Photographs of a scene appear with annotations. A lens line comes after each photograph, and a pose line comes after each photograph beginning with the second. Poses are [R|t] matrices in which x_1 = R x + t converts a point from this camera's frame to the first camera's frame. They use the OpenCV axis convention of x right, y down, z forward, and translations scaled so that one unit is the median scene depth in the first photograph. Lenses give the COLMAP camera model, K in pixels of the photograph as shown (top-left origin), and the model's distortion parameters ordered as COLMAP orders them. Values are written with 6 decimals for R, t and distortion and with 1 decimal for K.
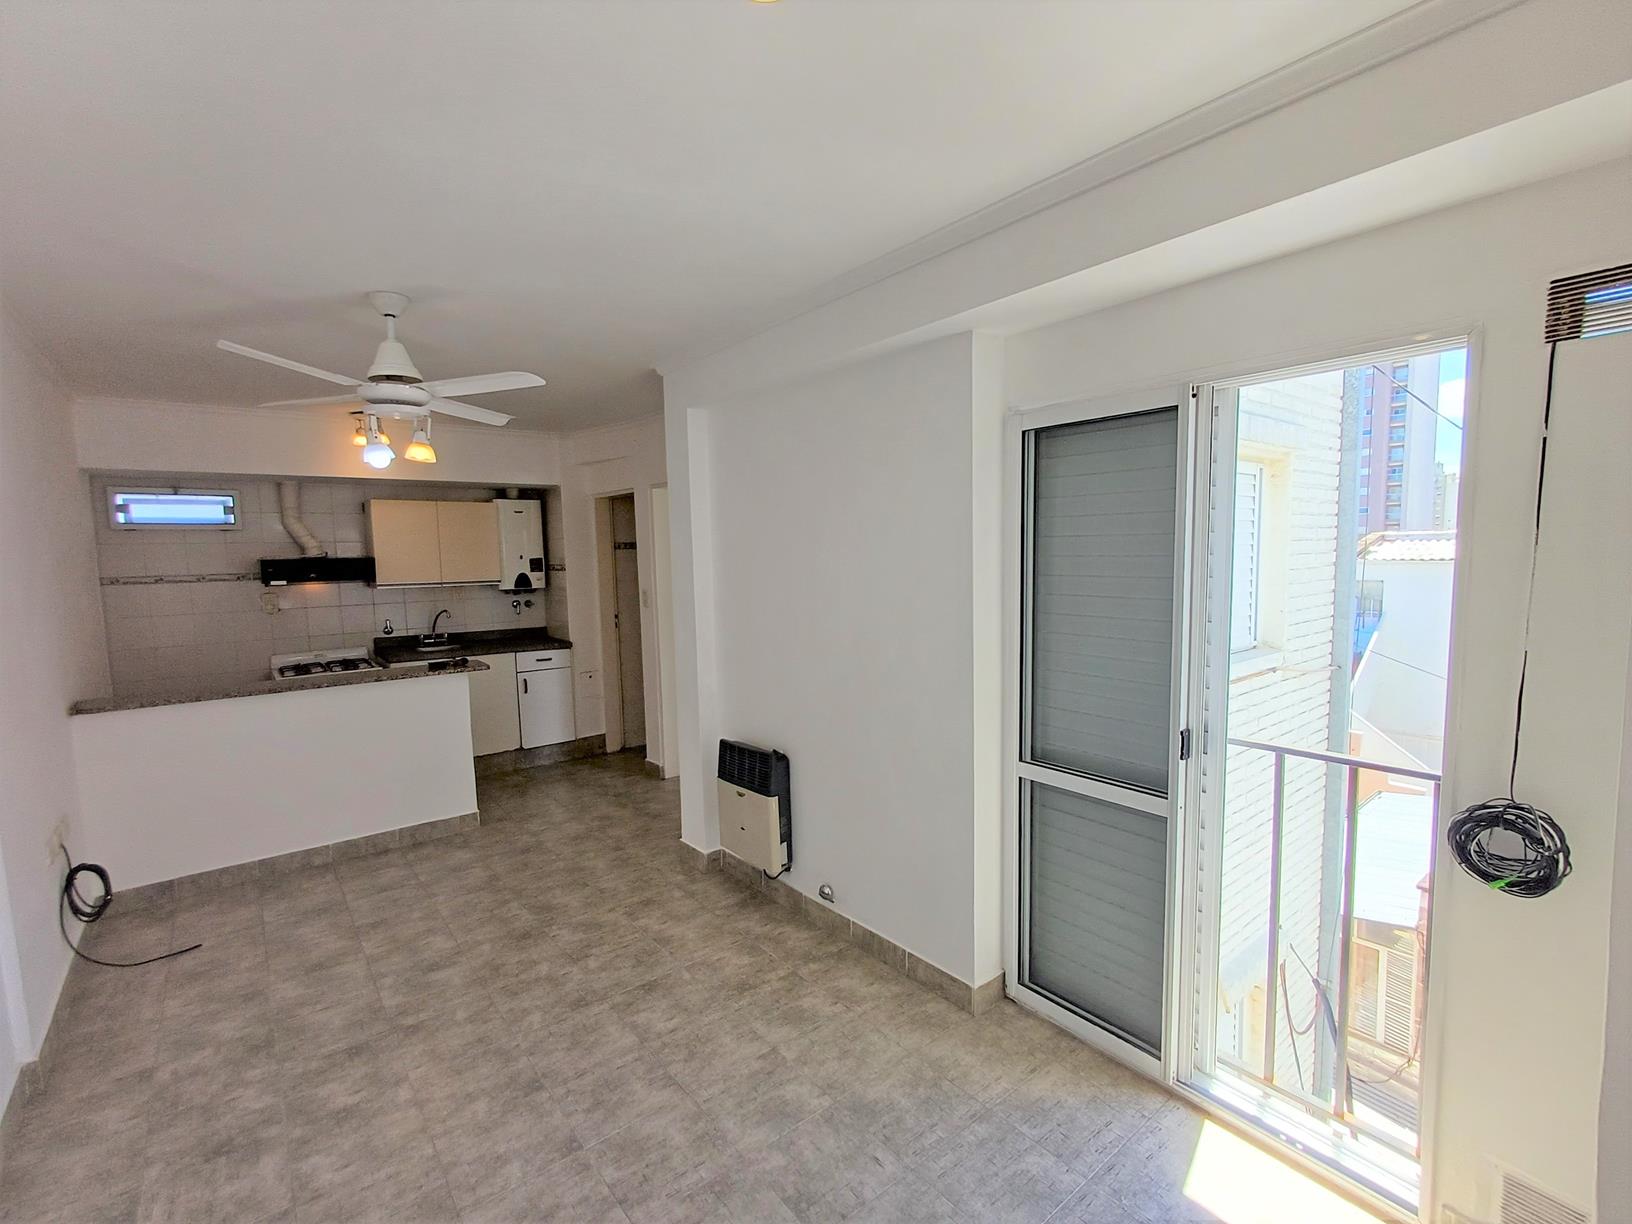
lens RADIAL K [[744.5, 0, 816.6], [0, 744.5, 626.4], [0, 0, 1]] dist [0.018438, -0.005635]
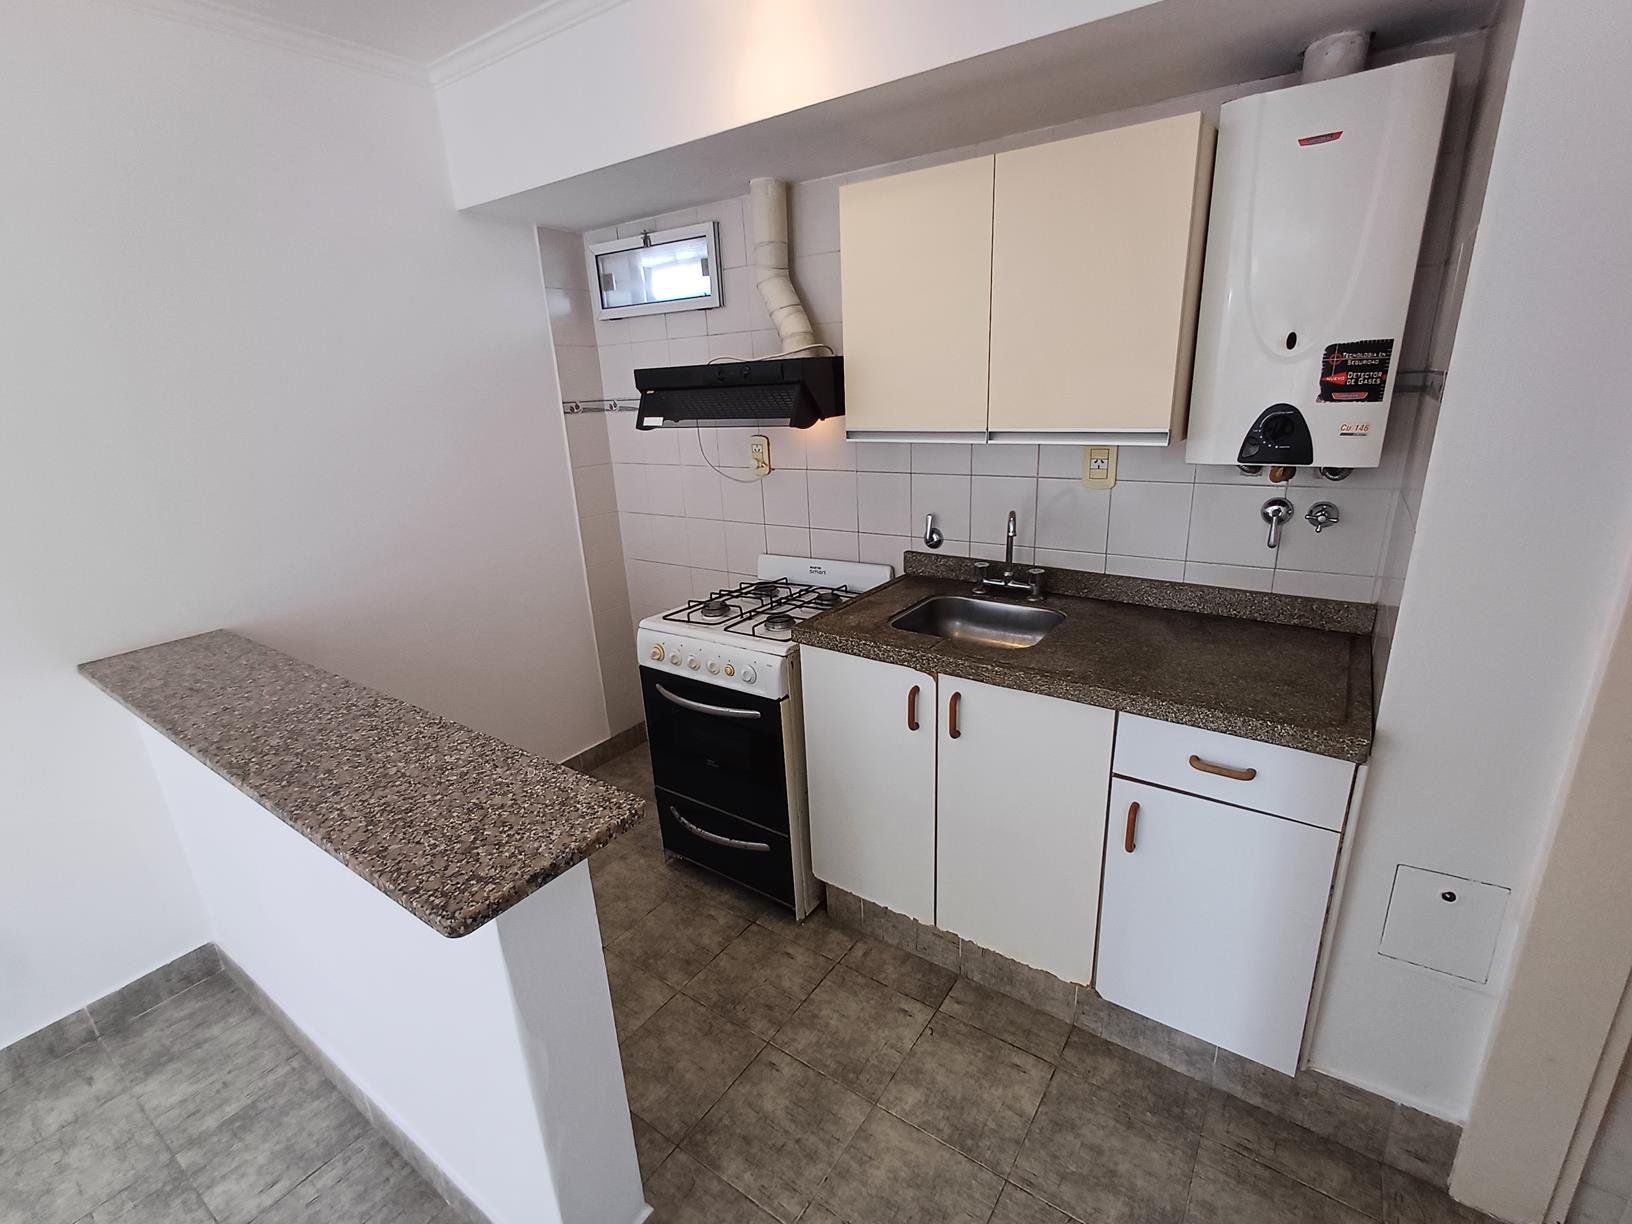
lens RADIAL K [[744.5, 0, 816.6], [0, 744.5, 626.4], [0, 0, 1]] dist [0.018438, -0.005635]
pose [[0.298214, 0.309177, -0.903038, -0.314446], [-0.058367, 0.950222, 0.306057, -0.116721], [0.952713, -0.038563, 0.301416, 1.303950]]
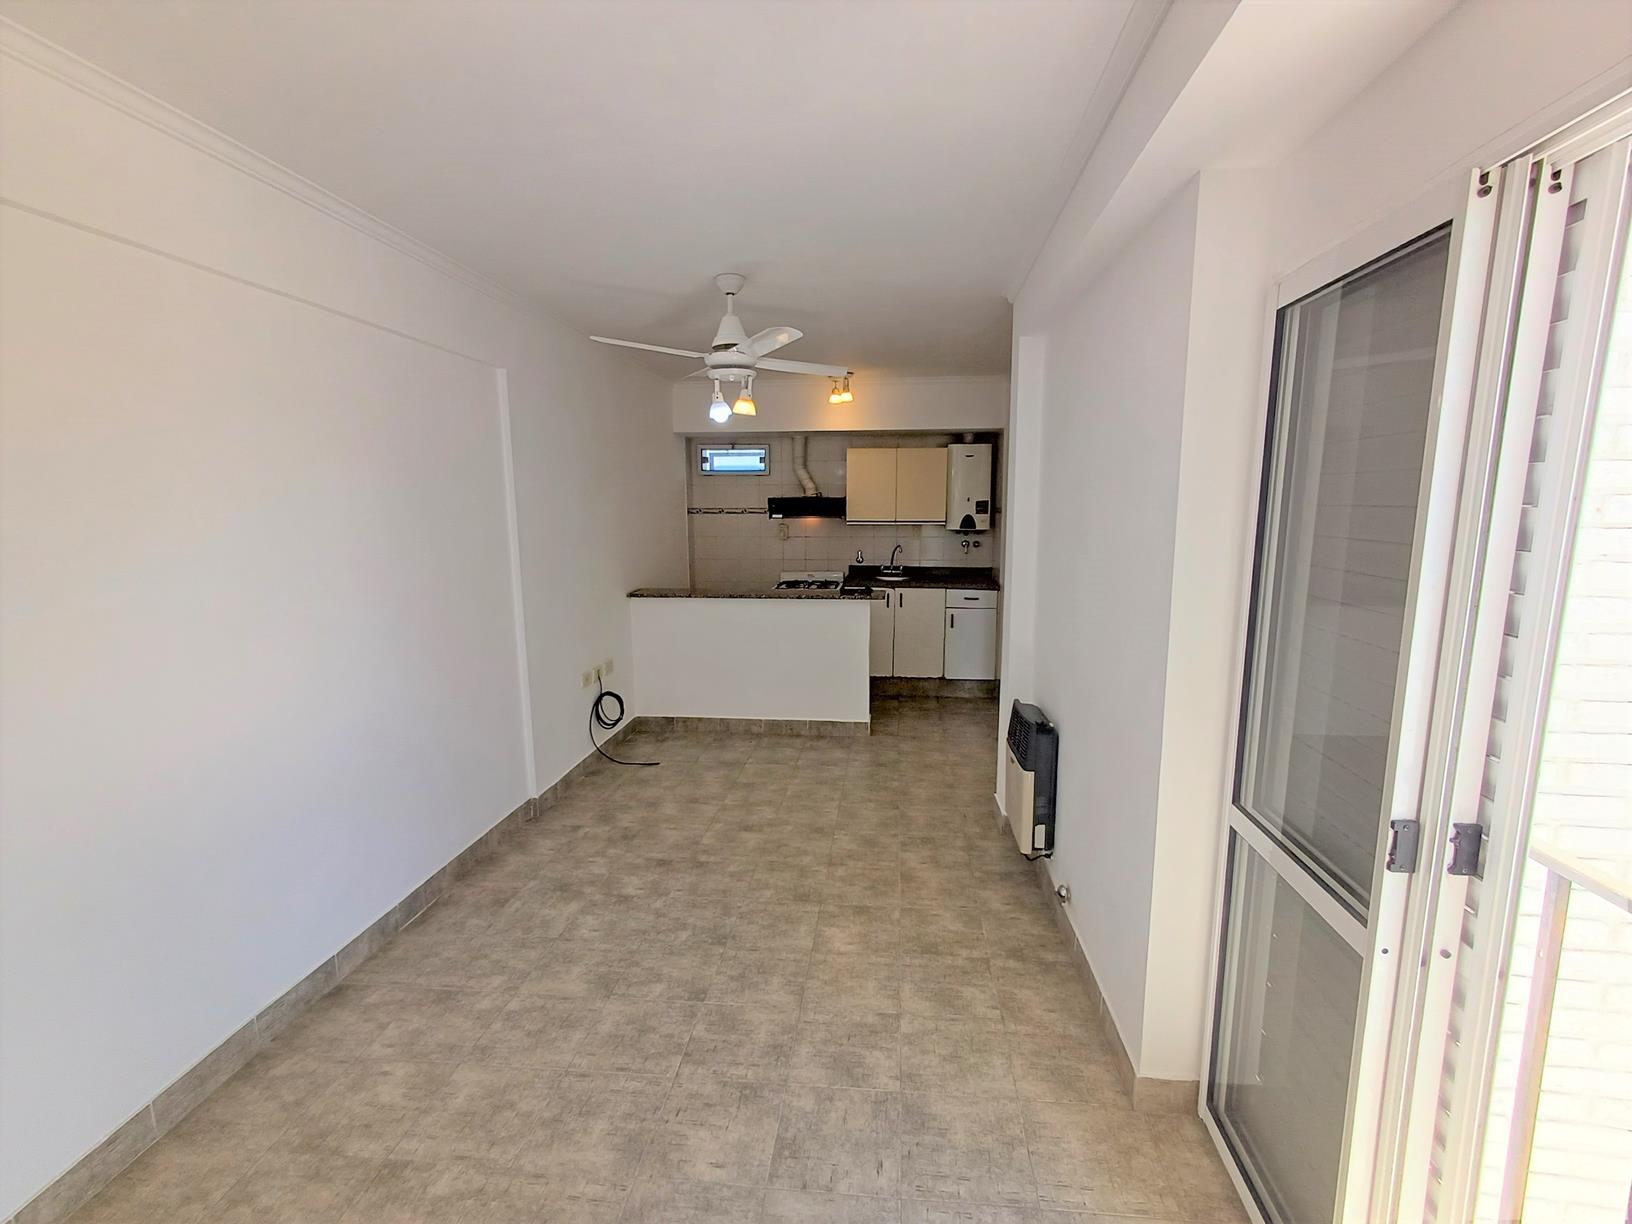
lens RADIAL K [[737.0, 0, 826.4], [0, 737.0, 623.2], [0, 0, 1]] dist [0.016423, 0.000593]
pose [[0.721717, 0.131852, -0.679514, 0.321111], [-0.083858, 0.991114, 0.103249, -0.017797], [0.687090, -0.017533, 0.726361, 0.177360]]
